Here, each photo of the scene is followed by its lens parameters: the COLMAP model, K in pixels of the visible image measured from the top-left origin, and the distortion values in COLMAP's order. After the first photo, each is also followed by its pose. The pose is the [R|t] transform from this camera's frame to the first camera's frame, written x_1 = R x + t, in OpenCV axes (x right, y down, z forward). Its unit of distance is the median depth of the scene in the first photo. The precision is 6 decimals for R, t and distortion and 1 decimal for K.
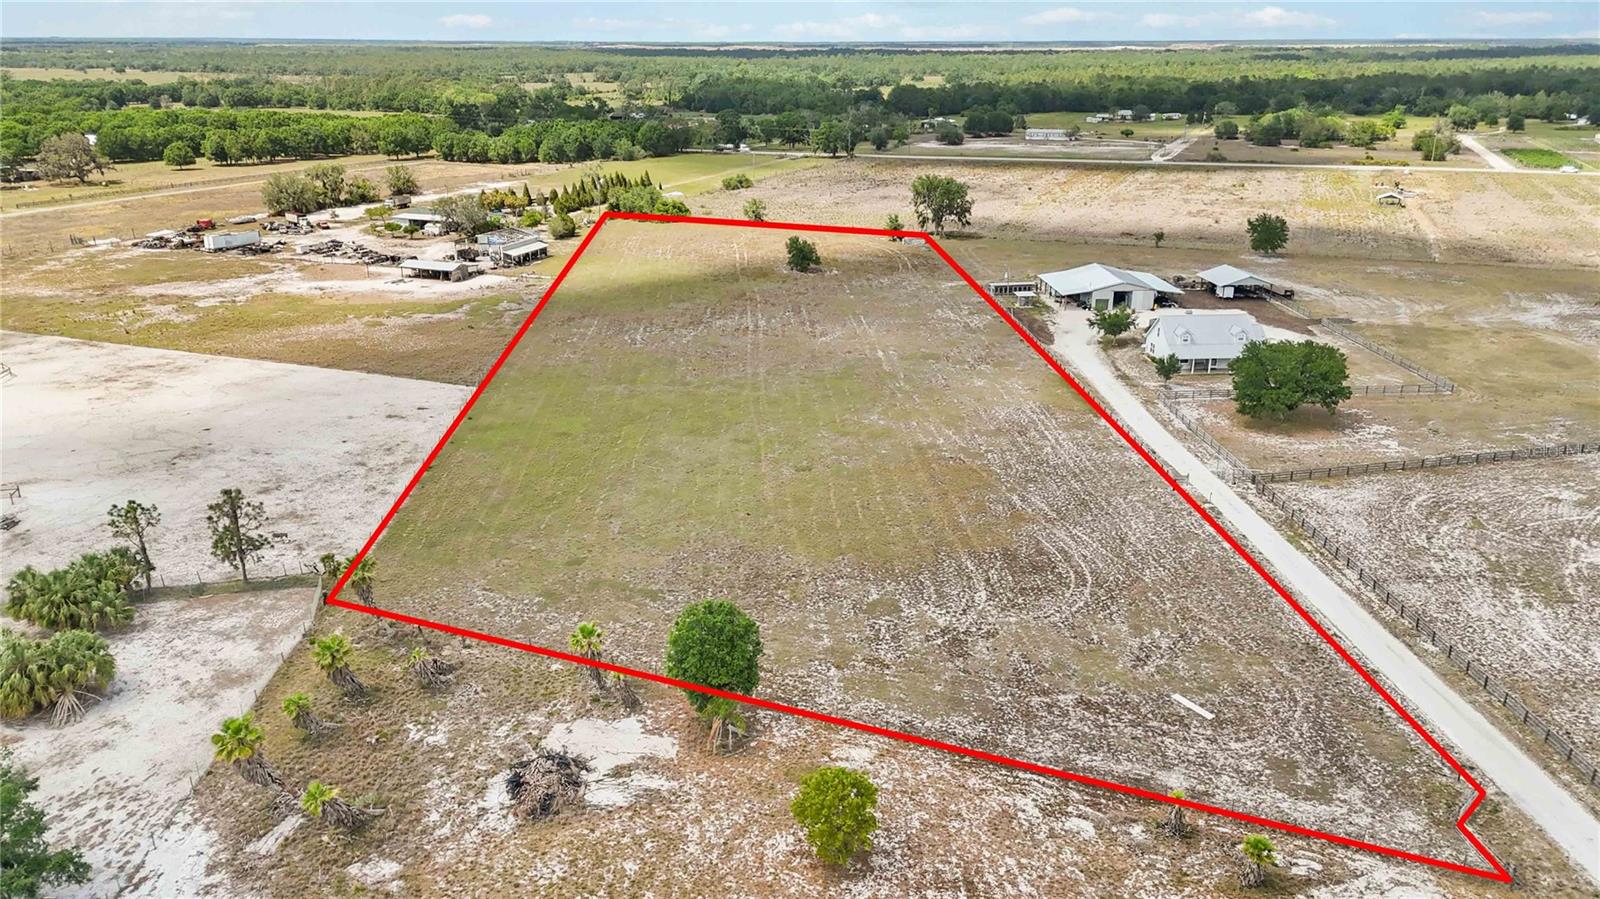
lens RADIAL K [[1185.7, 0, 800.0], [0, 1185.7, 449.5], [0, 0, 1]] dist [0.068305, -0.072129]
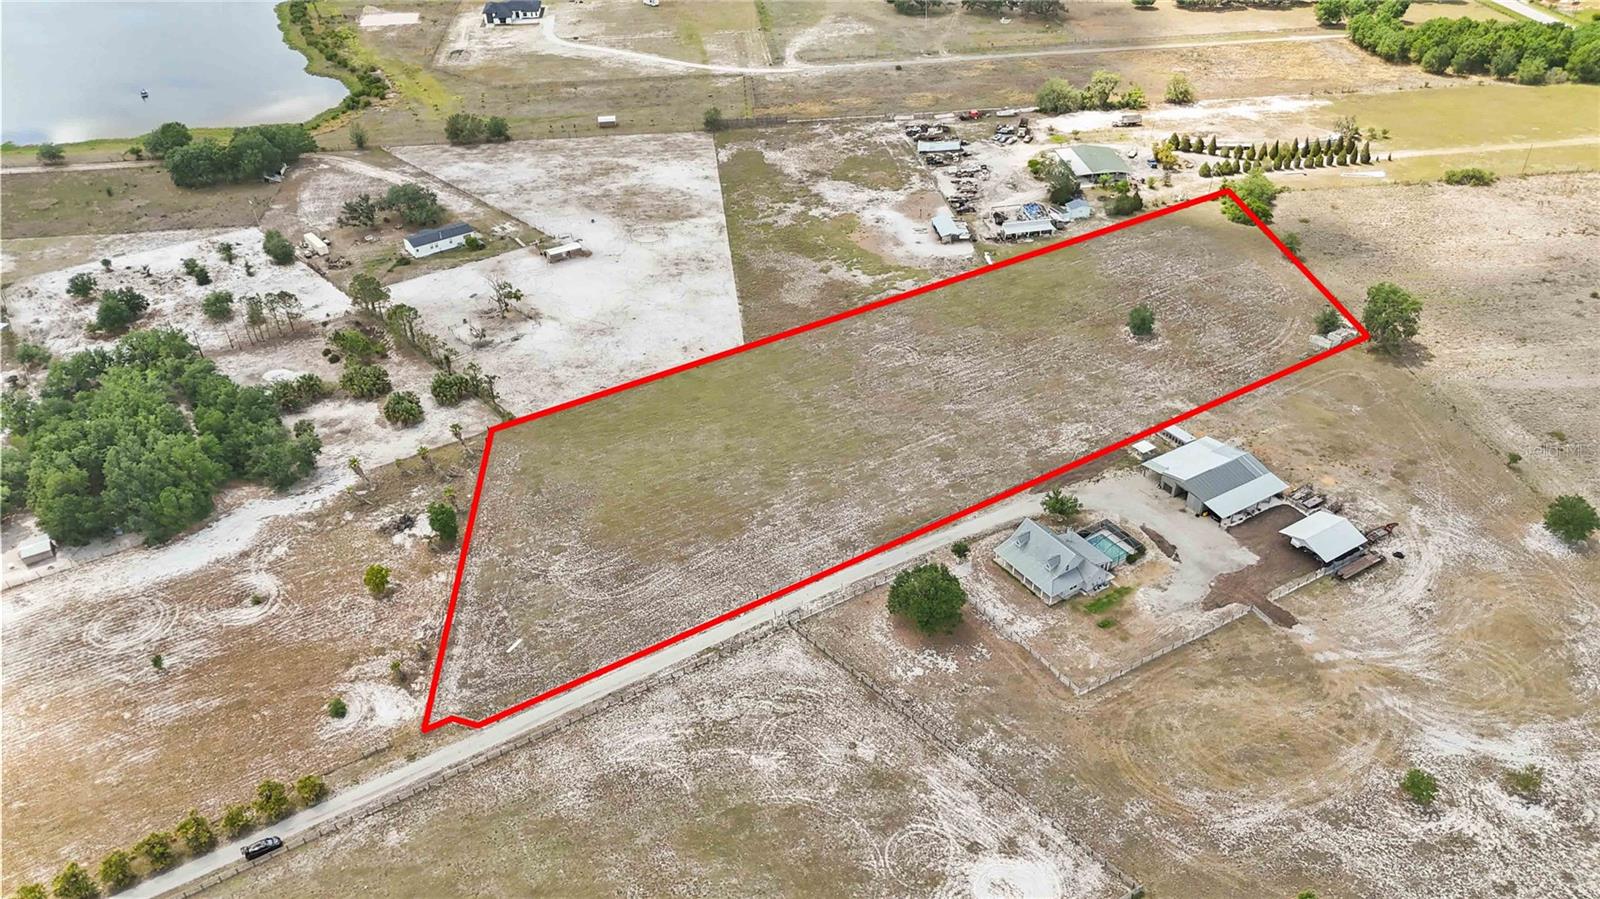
lens RADIAL K [[1185.7, 0, 800.0], [0, 1185.7, 449.5], [0, 0, 1]] dist [0.068305, -0.072129]
pose [[0.481294, 0.498521, -0.720994, 0.665786], [-0.268519, 0.866835, 0.420113, -0.403928], [0.834418, -0.008597, 0.551065, 0.044951]]
